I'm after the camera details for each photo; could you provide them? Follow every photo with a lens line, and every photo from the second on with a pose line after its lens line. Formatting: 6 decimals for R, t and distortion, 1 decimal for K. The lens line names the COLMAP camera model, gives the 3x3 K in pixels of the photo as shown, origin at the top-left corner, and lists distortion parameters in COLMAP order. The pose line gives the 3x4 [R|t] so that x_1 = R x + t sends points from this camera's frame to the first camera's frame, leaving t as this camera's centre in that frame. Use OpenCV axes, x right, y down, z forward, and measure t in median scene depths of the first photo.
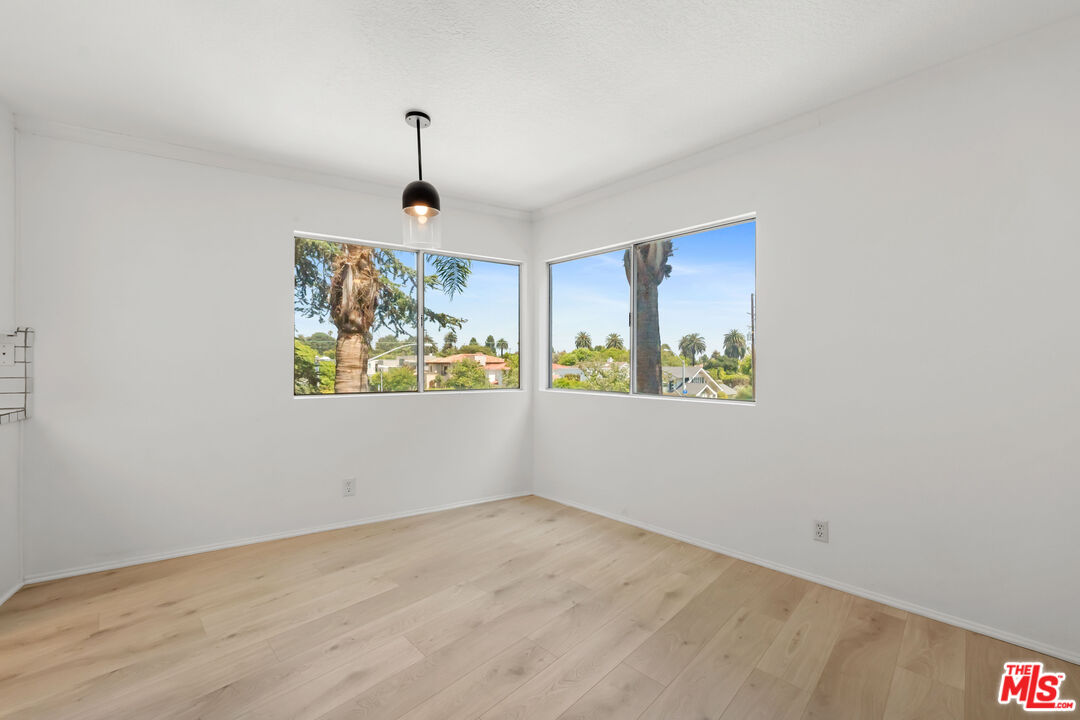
lens RADIAL K [[434.9, 0, 533.1], [0, 434.9, 358.1], [0, 0, 1]] dist [0.002230, 0.000237]
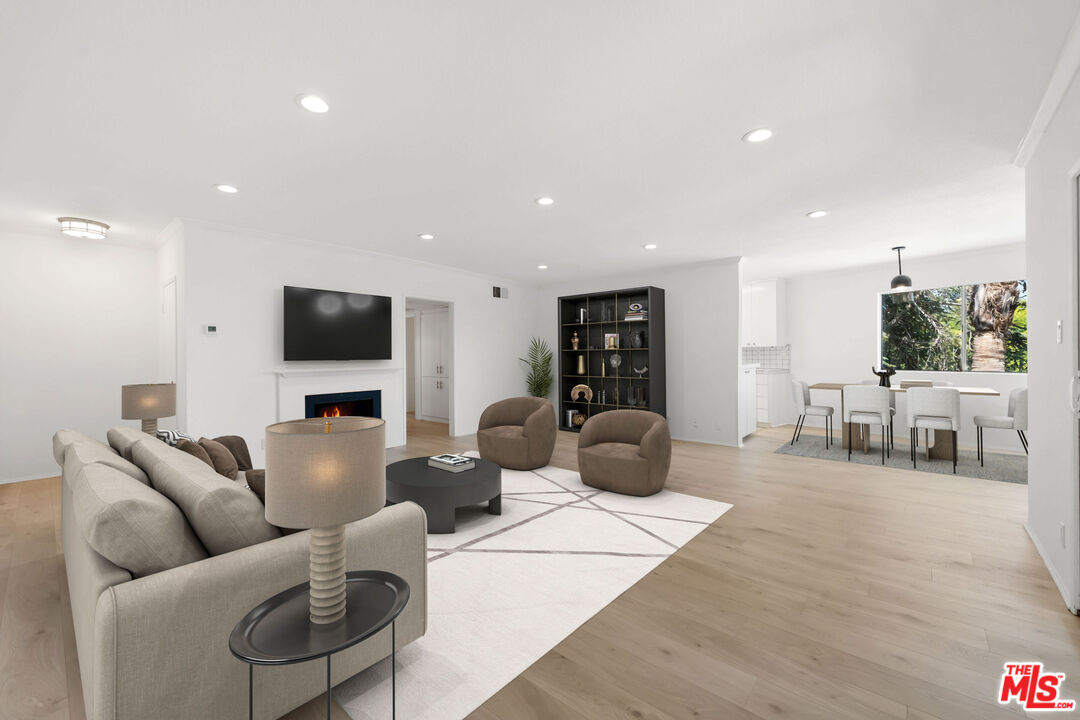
lens RADIAL K [[434.9, 0, 539.1], [0, 434.9, 354.4], [0, 0, 1]] dist [0.002230, 0.000237]
pose [[0.077511, -0.004565, -0.996981, 0.105138], [0.015321, 0.999877, -0.003387, -0.000379], [0.996874, -0.015013, 0.077572, -0.061135]]
